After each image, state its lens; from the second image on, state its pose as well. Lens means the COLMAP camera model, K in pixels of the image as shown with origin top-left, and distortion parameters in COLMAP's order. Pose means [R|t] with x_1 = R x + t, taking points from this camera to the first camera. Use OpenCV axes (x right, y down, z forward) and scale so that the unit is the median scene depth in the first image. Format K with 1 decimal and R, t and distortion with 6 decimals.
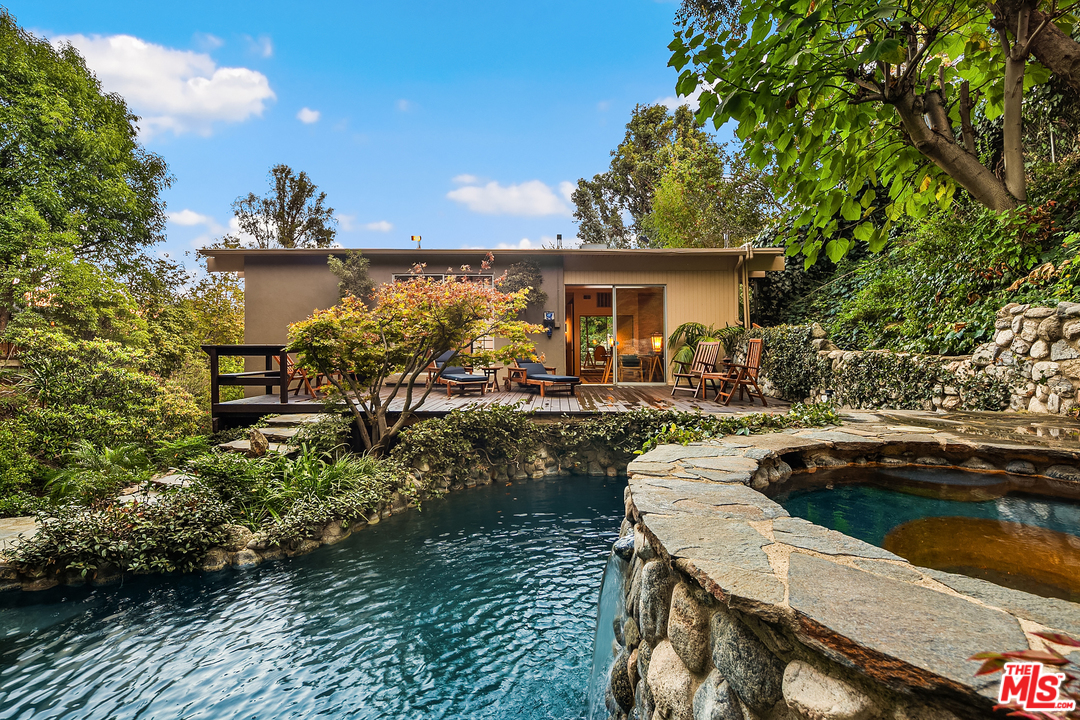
lens RADIAL K [[534.9, 0, 540.0], [0, 534.9, 360.0], [0, 0, 1]] dist [0.010504, -0.000475]
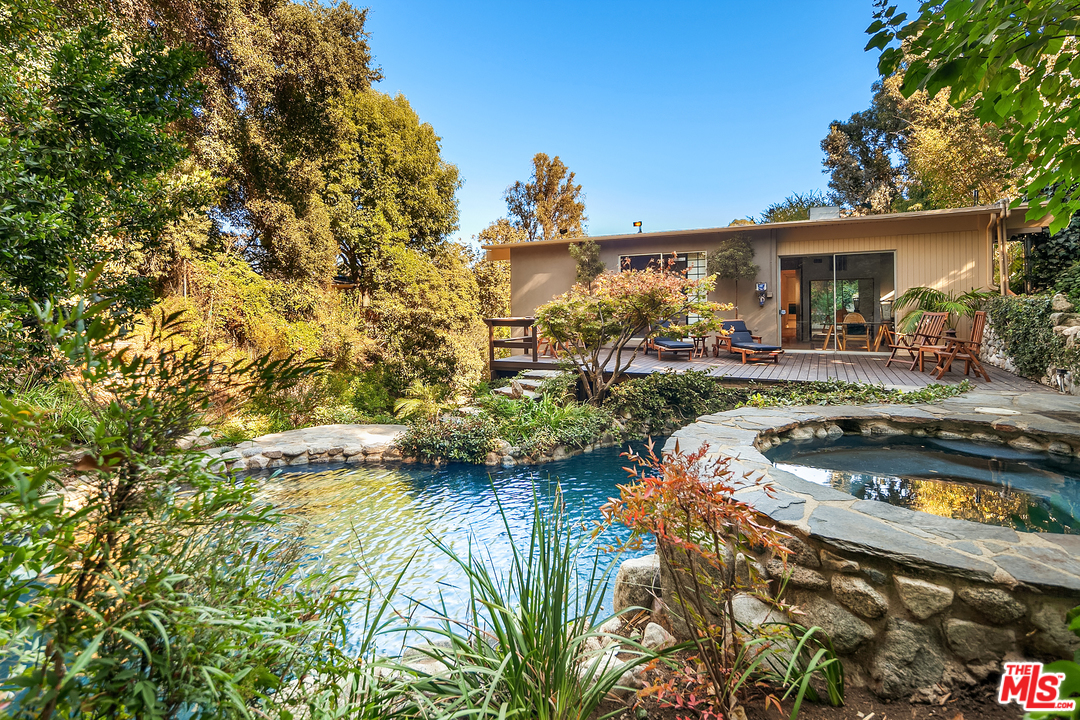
lens RADIAL K [[534.9, 0, 540.0], [0, 534.9, 360.0], [0, 0, 1]] dist [0.010504, -0.000475]
pose [[0.897265, 0.034240, -0.440164, 0.148196], [0.001929, 0.996675, 0.081461, -0.038605], [0.441489, -0.073941, 0.894215, -0.232732]]
